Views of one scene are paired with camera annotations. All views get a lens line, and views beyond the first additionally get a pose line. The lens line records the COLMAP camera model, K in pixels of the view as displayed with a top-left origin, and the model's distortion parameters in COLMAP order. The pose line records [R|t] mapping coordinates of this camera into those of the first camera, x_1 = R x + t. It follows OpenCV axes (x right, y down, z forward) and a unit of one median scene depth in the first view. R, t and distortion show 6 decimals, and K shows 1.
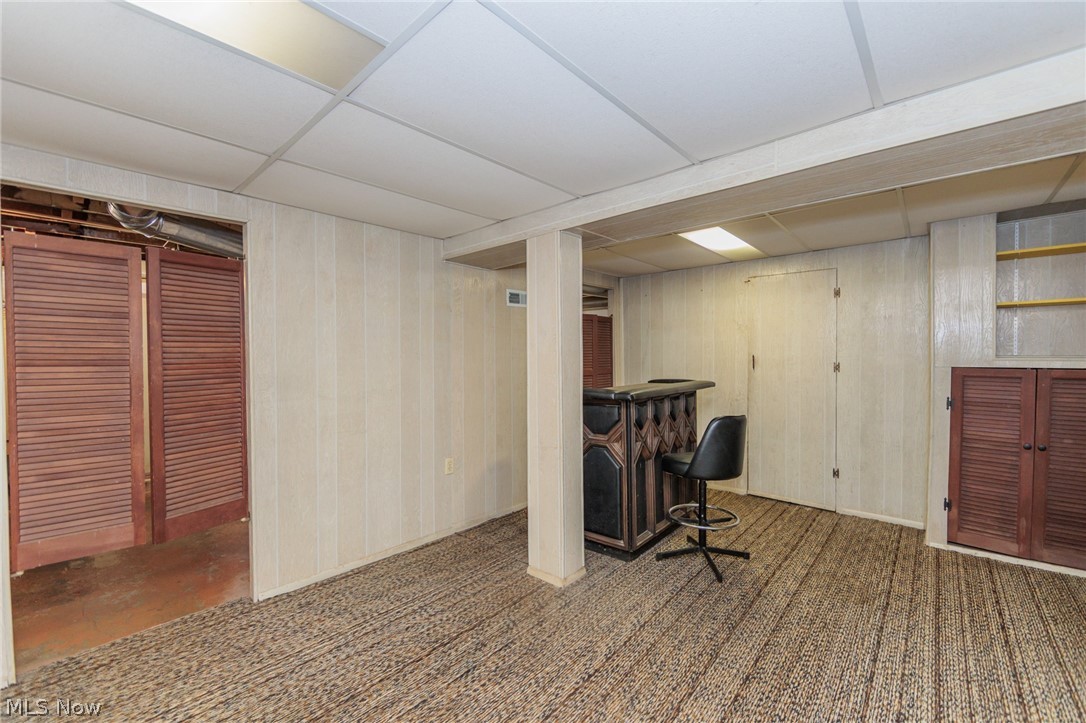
lens RADIAL K [[431.6, 0, 552.4], [0, 431.6, 364.5], [0, 0, 1]] dist [-0.002810, 0.000311]
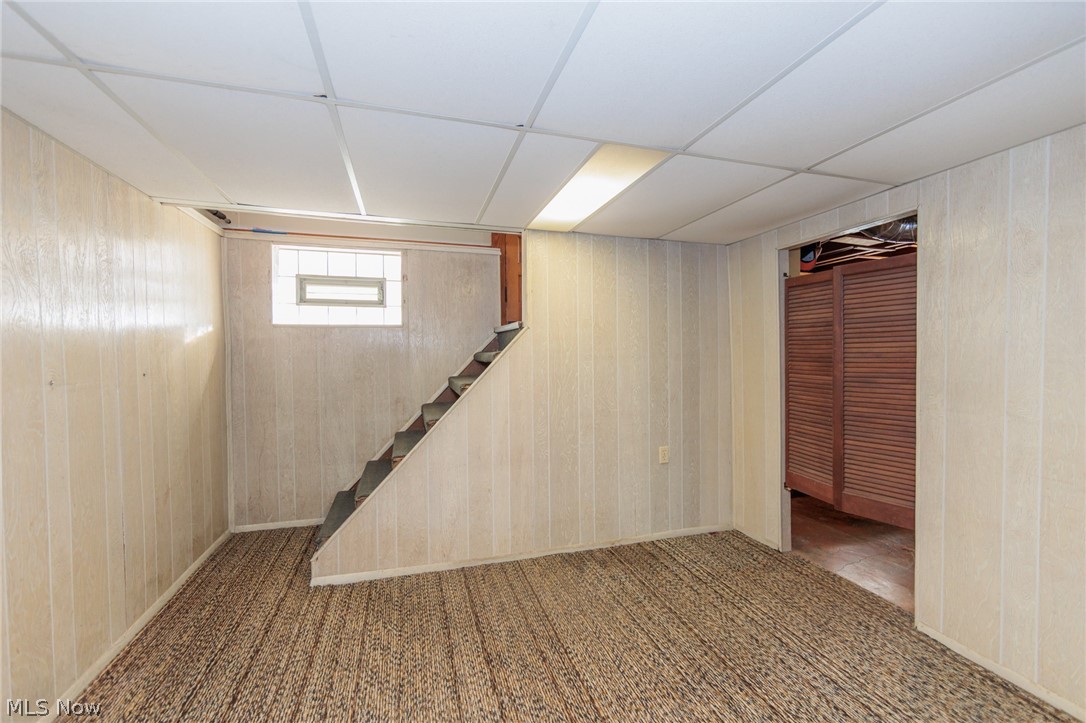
lens RADIAL K [[431.6, 0, 542.8], [0, 431.6, 368.8], [0, 0, 1]] dist [-0.002810, 0.000311]
pose [[-0.505907, 0.034976, -0.861878, 0.504953], [-0.014349, 0.998698, 0.048951, -0.027128], [0.862468, 0.037132, -0.504747, 0.818975]]
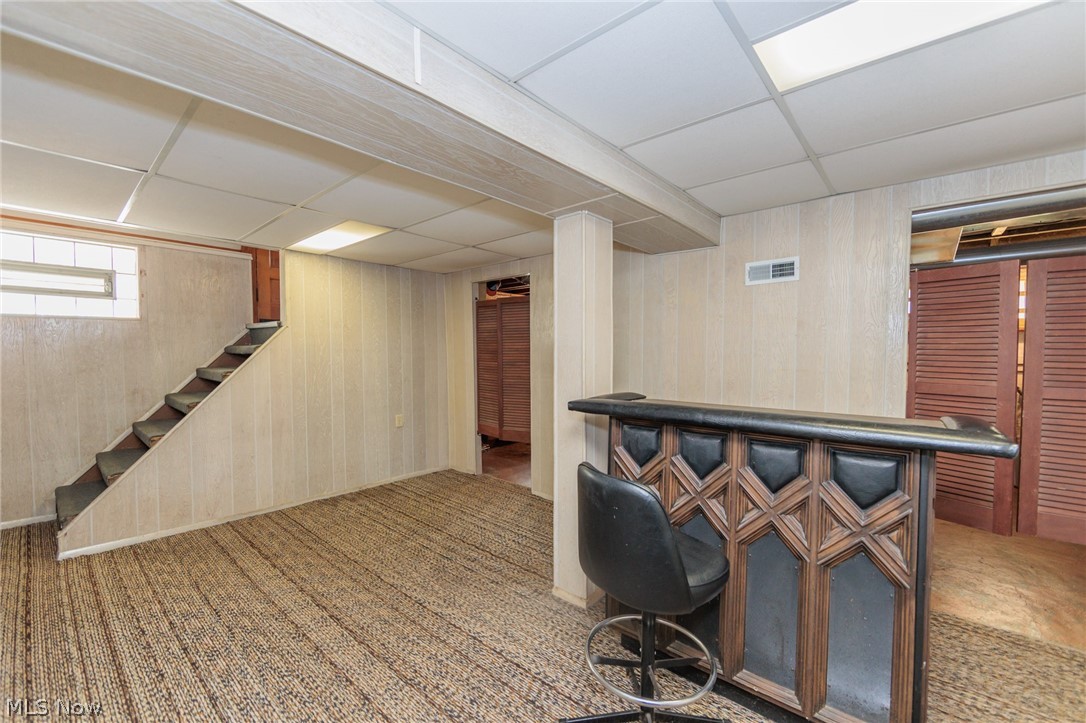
lens RADIAL K [[431.6, 0, 545.6], [0, 431.6, 364.0], [0, 0, 1]] dist [-0.002810, 0.000311]
pose [[0.027931, 0.033962, -0.999033, 1.086642], [-0.026788, 0.999089, 0.033215, -0.024569], [0.999251, 0.025834, 0.028816, 1.067441]]
